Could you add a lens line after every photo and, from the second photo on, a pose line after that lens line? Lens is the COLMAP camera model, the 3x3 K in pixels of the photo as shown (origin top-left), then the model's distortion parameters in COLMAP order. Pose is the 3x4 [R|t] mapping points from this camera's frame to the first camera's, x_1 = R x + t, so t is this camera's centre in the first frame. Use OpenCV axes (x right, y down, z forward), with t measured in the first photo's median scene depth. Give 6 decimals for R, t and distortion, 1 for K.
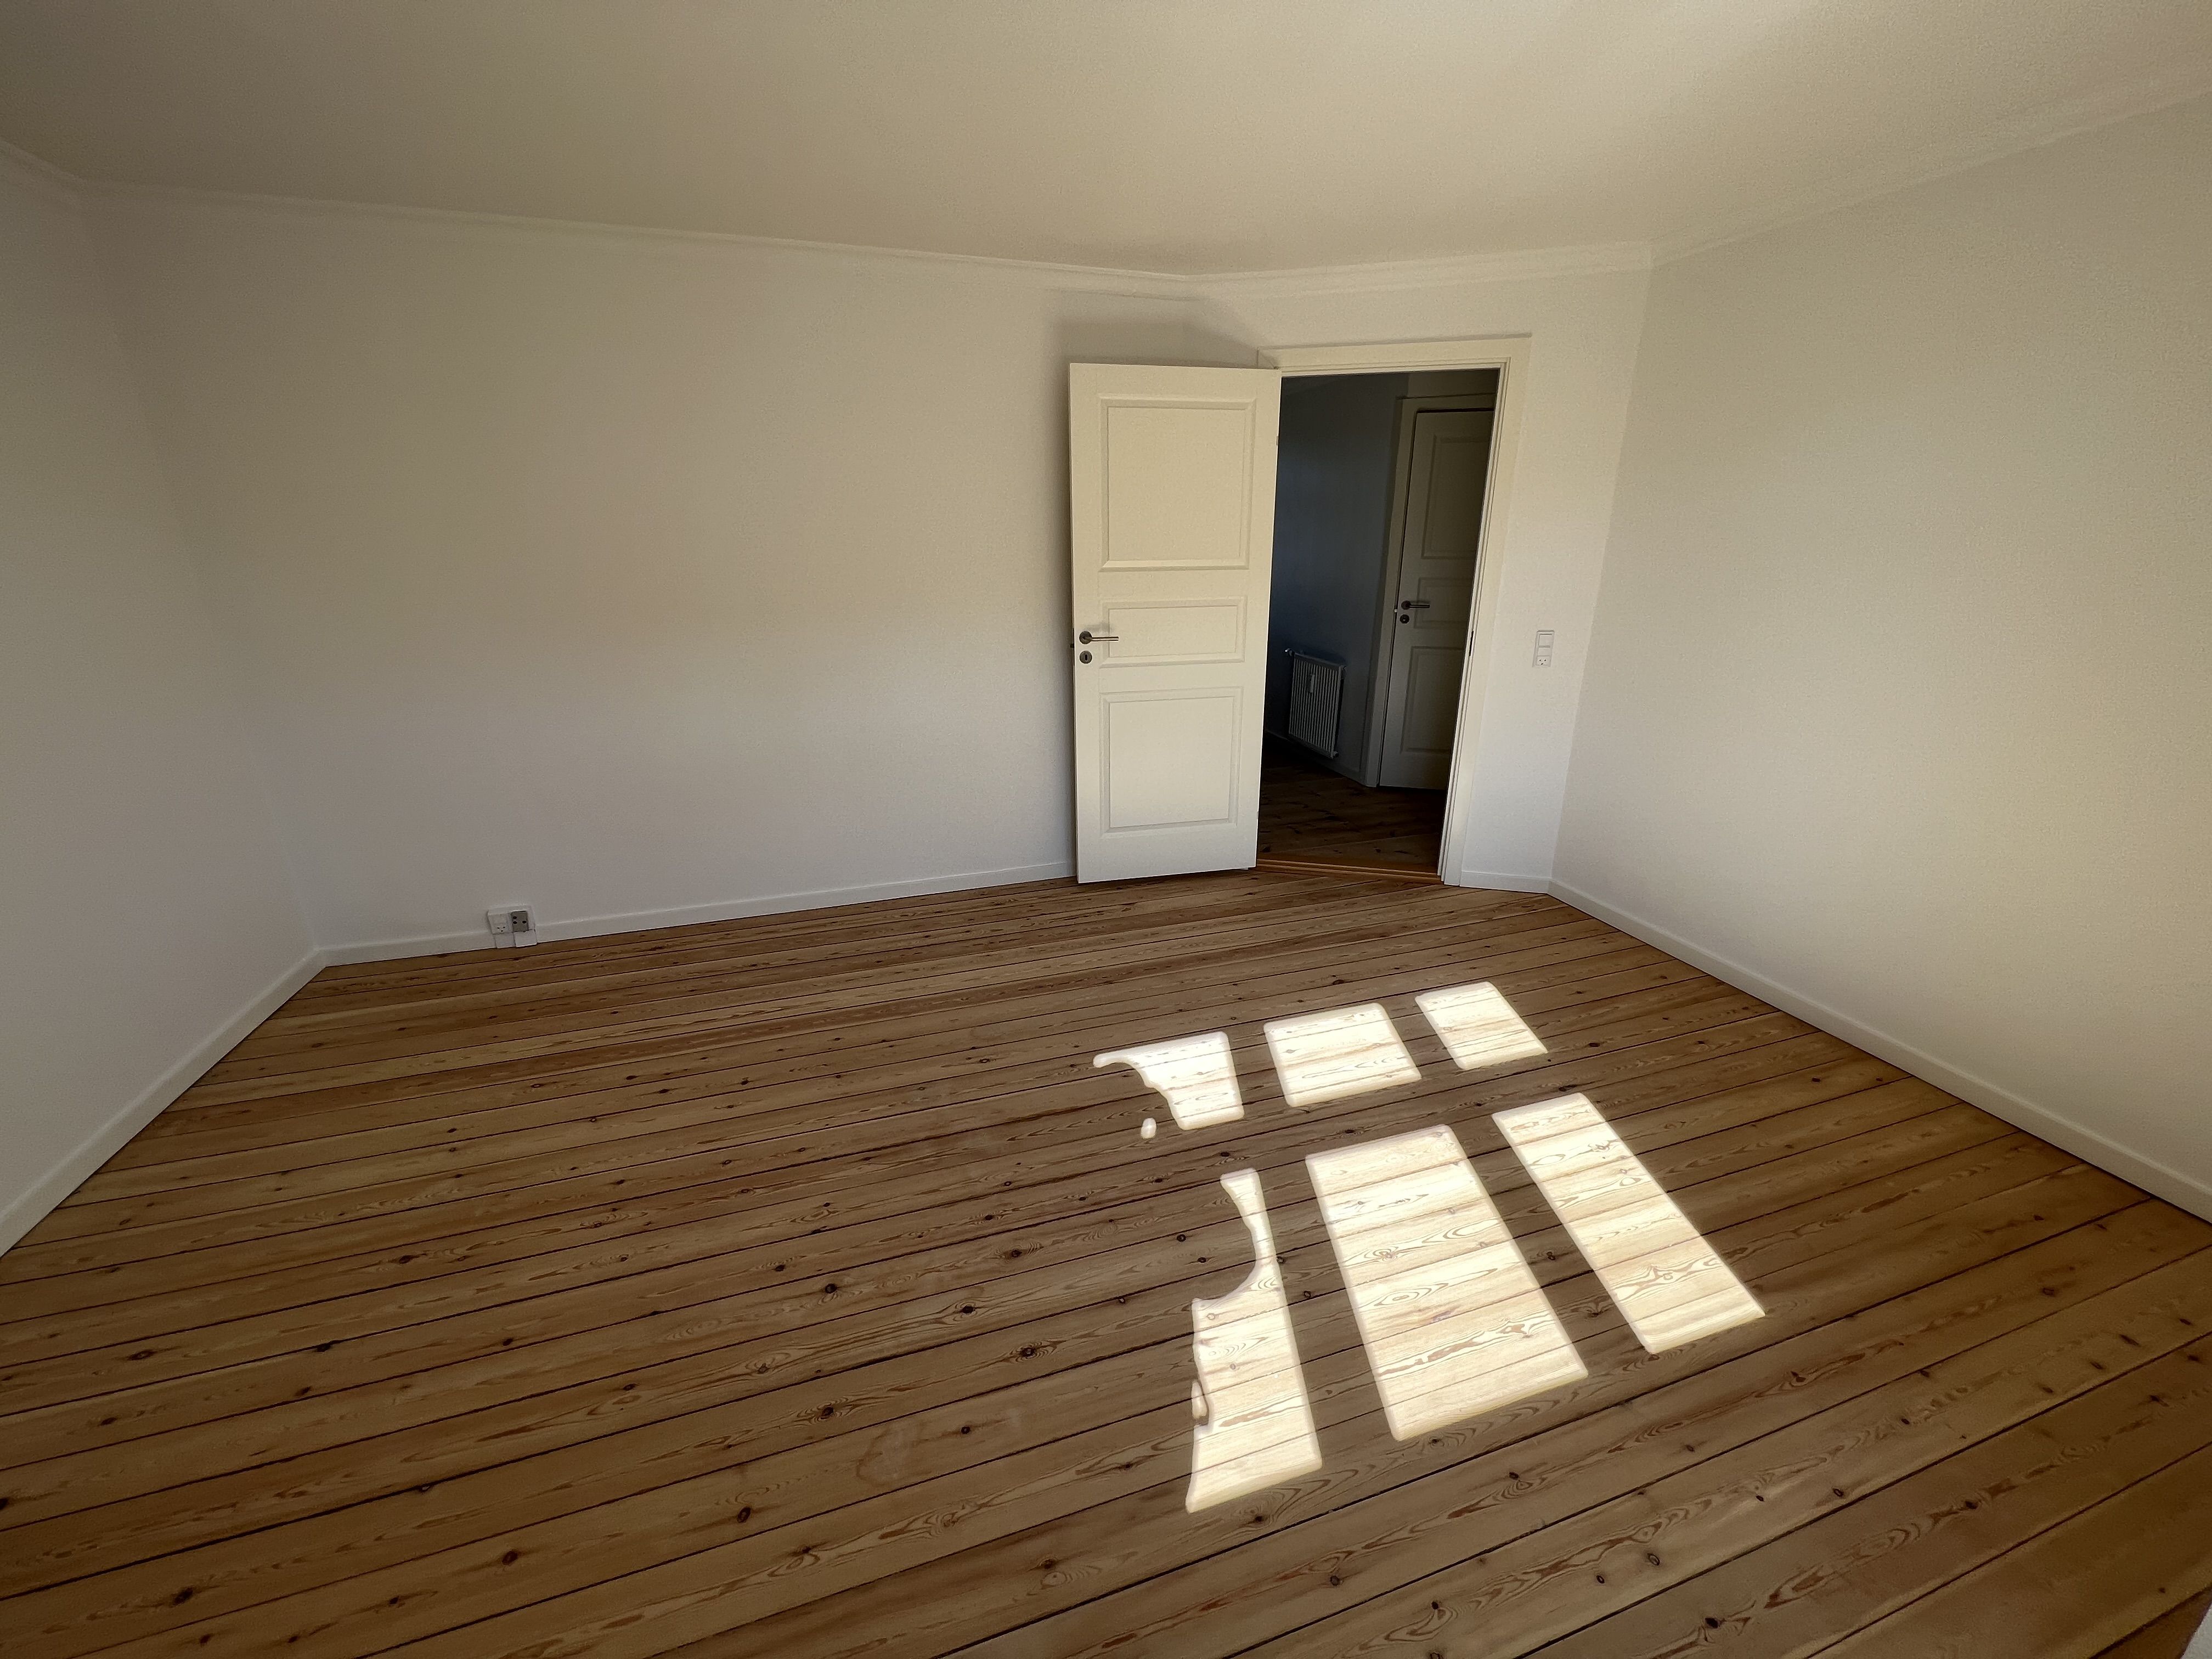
lens RADIAL K [[881.0, 0, 1104.3], [0, 881.0, 830.8], [0, 0, 1]] dist [-0.004075, 0.000885]
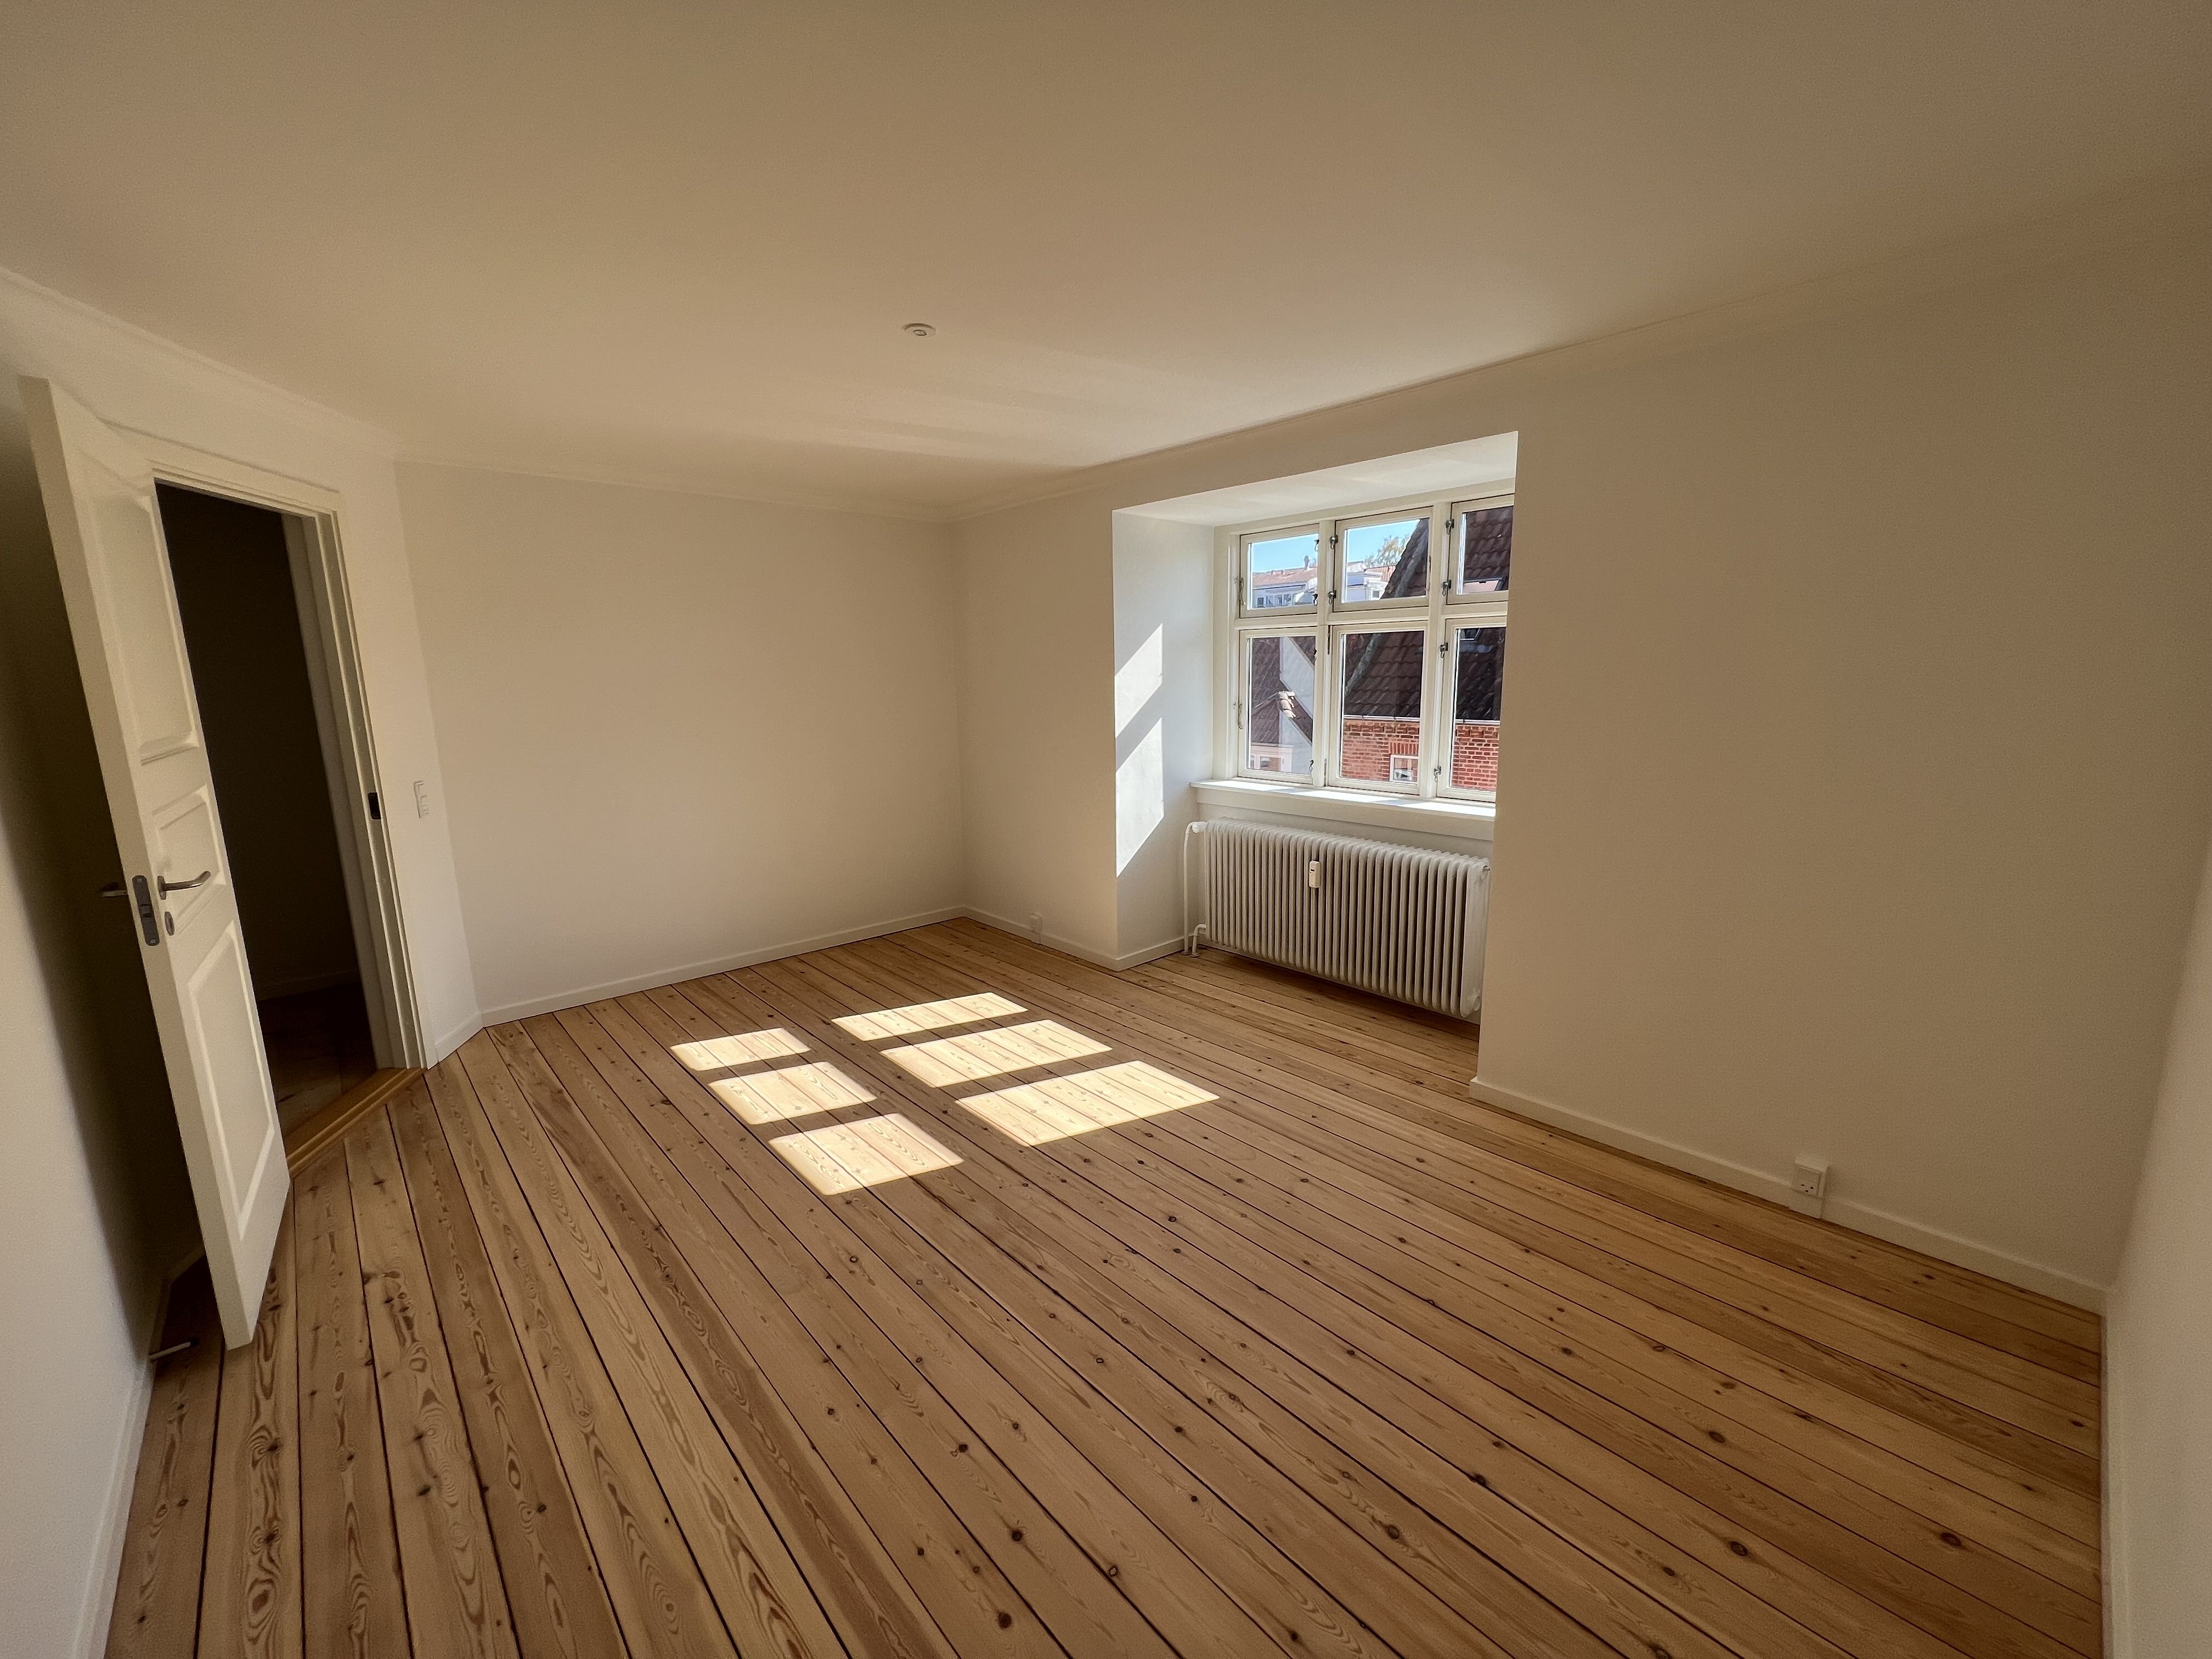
lens RADIAL K [[881.0, 0, 1104.3], [0, 881.0, 830.8], [0, 0, 1]] dist [-0.004075, 0.000885]
pose [[-0.420185, -0.155031, 0.894098, -1.082295], [0.309257, 0.901849, 0.301711, -0.351939], [-0.853115, 0.403280, -0.330999, 1.020862]]
